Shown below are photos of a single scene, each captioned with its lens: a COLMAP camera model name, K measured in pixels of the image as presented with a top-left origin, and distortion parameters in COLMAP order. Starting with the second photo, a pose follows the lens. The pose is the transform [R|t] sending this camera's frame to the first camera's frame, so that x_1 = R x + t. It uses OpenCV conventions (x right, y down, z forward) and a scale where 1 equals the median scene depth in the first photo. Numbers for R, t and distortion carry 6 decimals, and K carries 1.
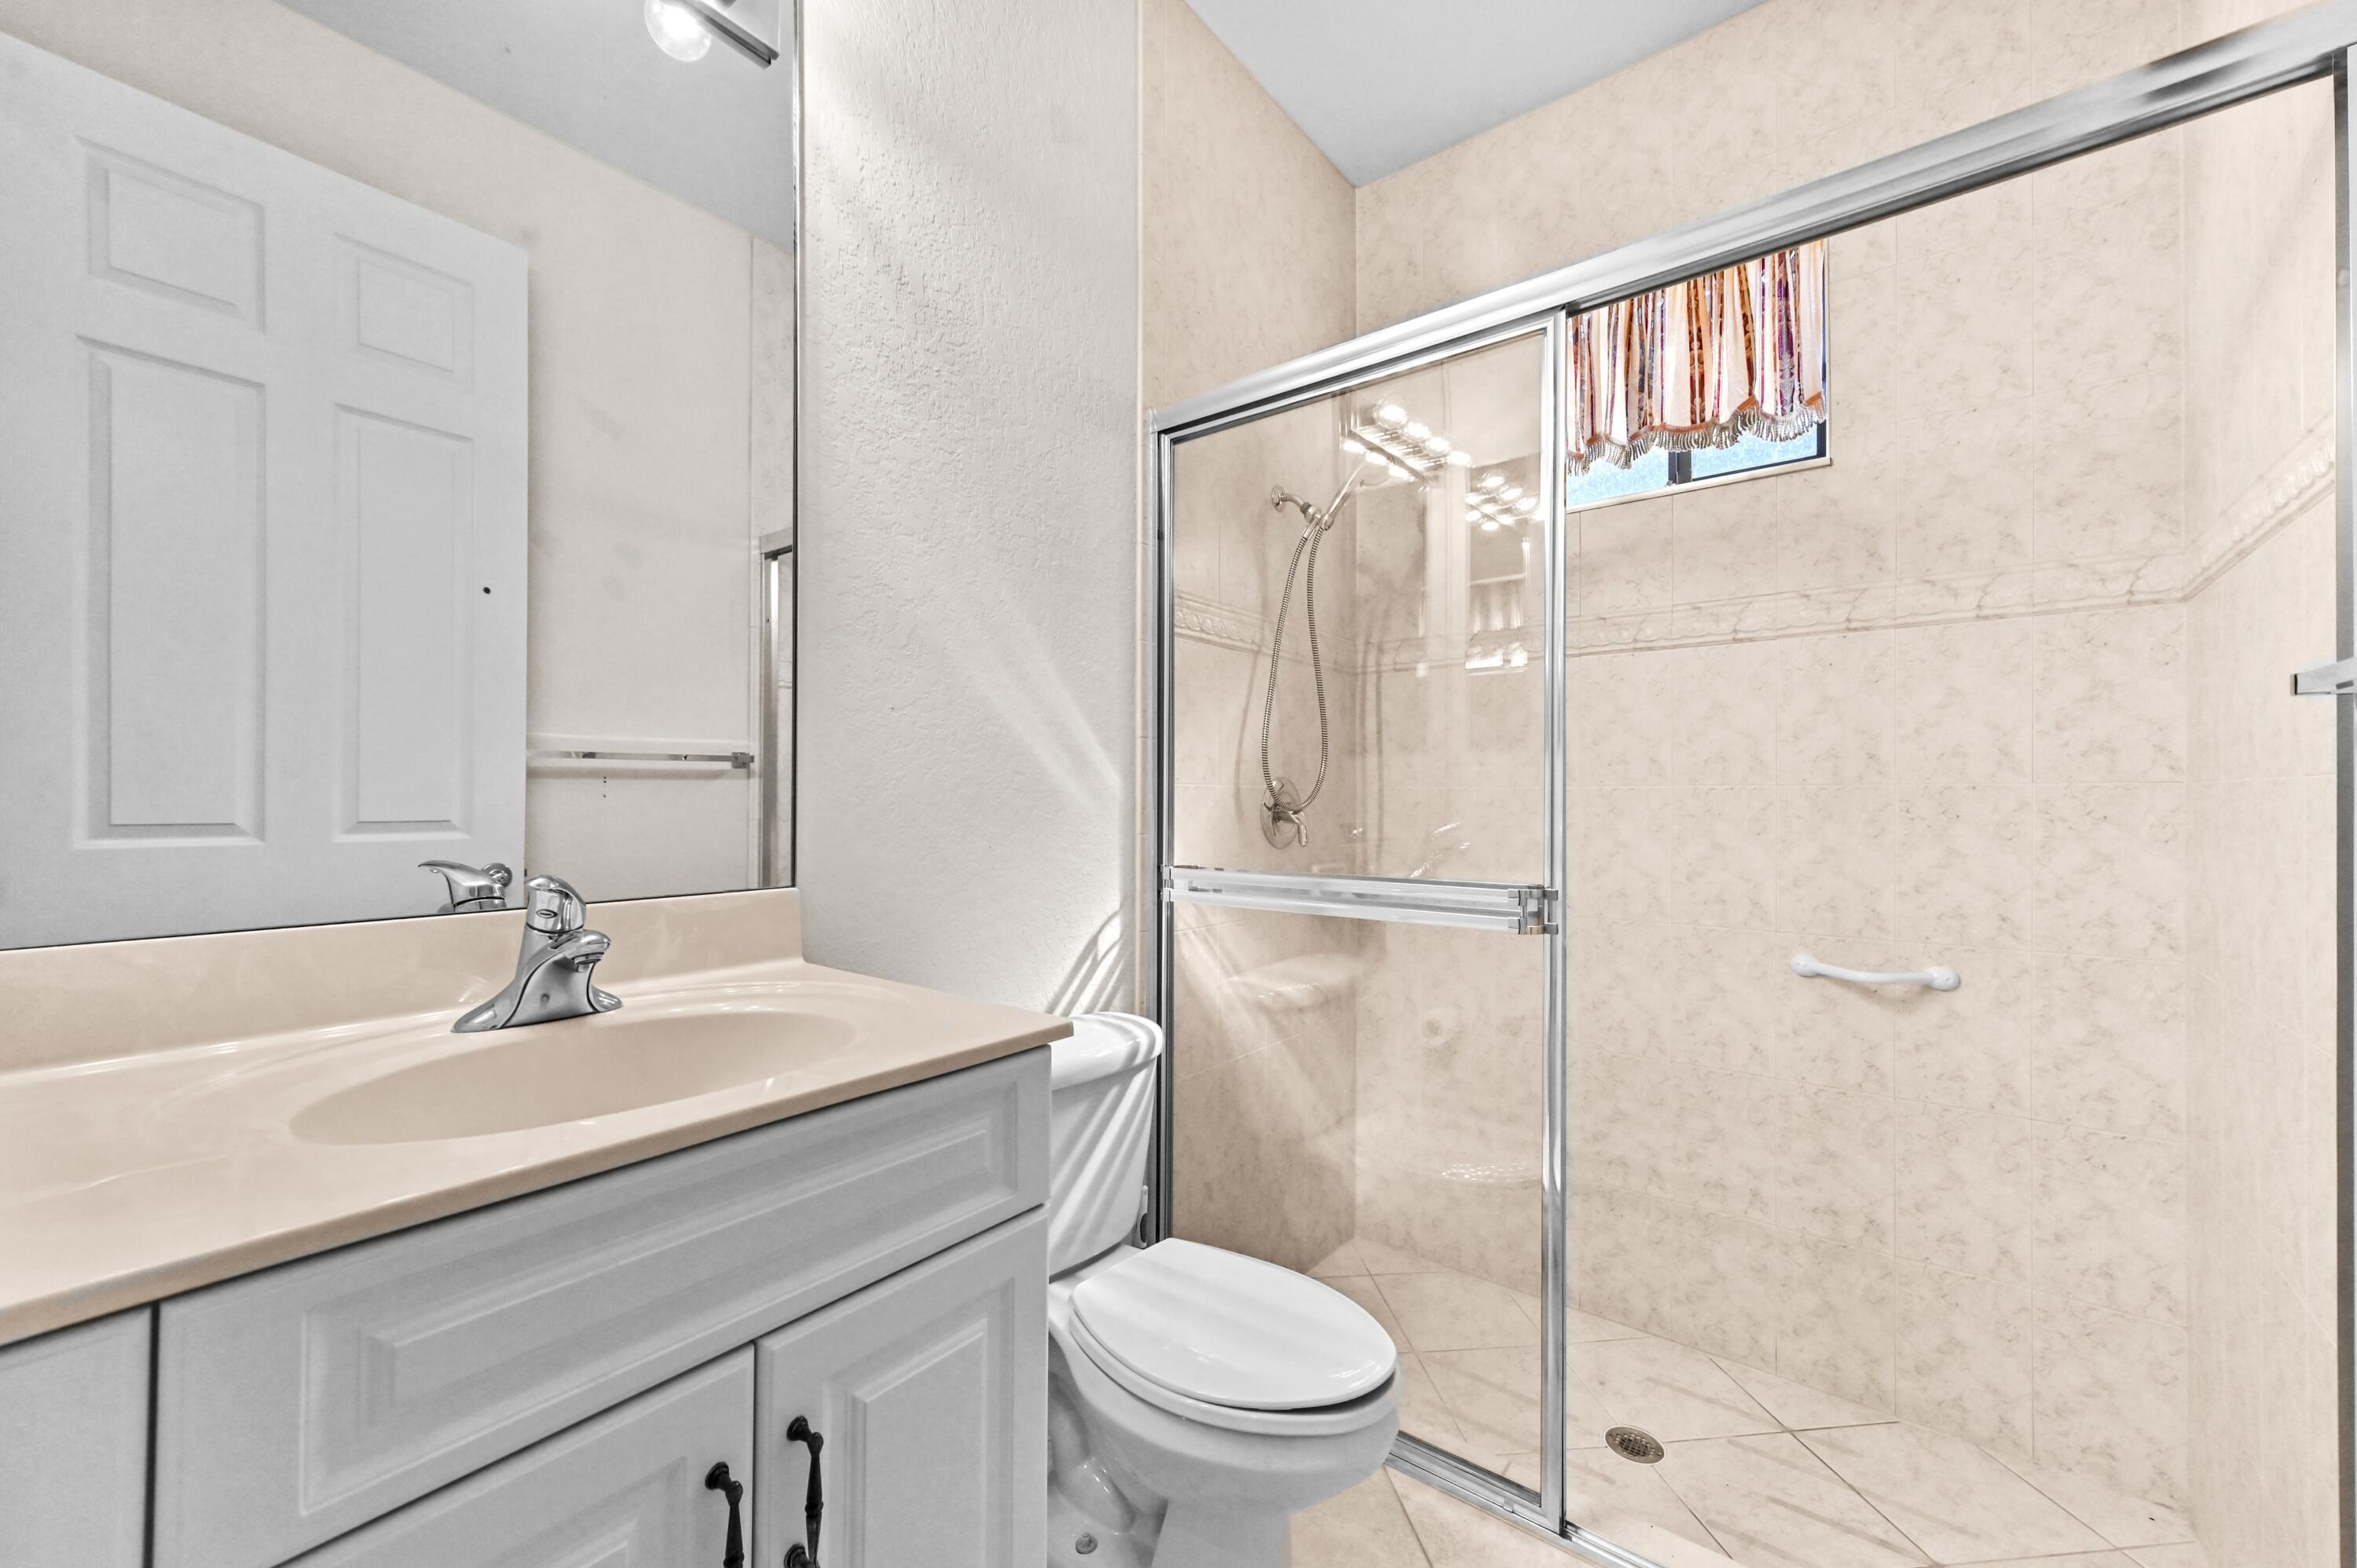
lens RADIAL K [[923.0, 0, 1158.6], [0, 923.0, 802.3], [0, 0, 1]] dist [0.008712, -0.001183]
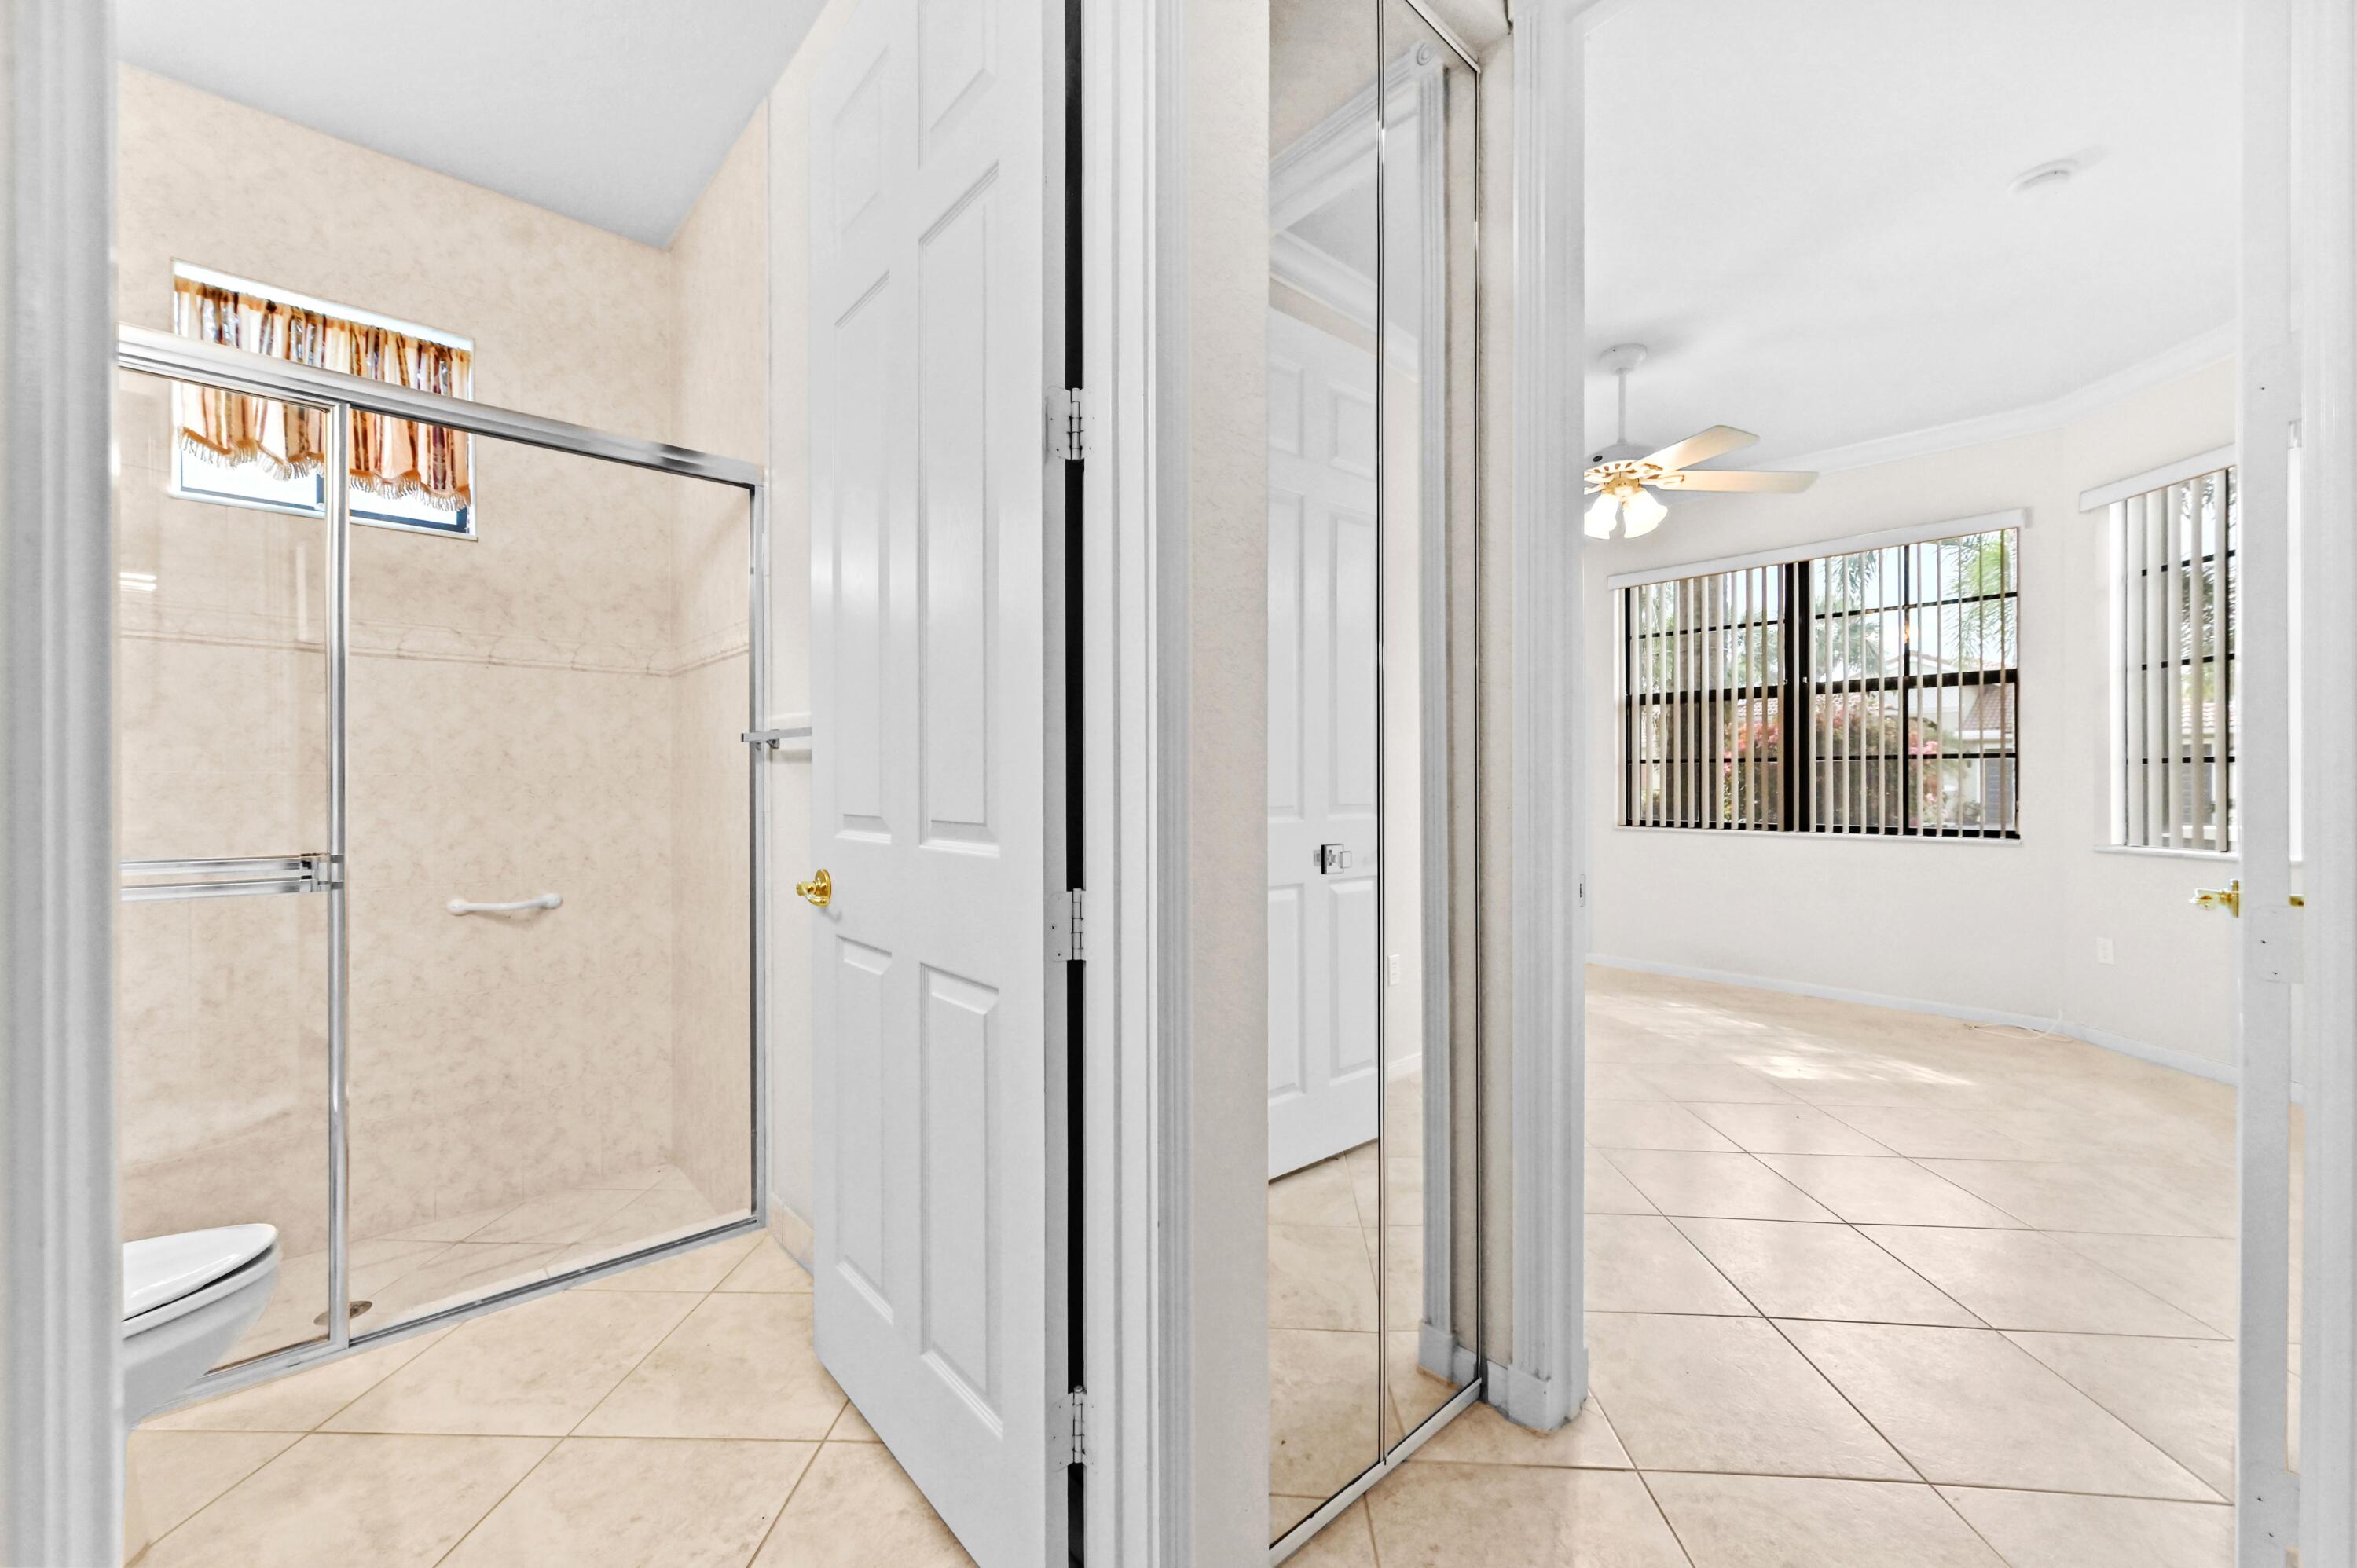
lens RADIAL K [[923.0, 0, 1173.4], [0, 923.0, 777.1], [0, 0, 1]] dist [0.008712, -0.001183]
pose [[0.187074, 0.006113, 0.982327, -0.453631], [0.002749, 0.999973, -0.006747, -0.000994], [-0.982342, 0.003963, 0.187052, -0.286619]]
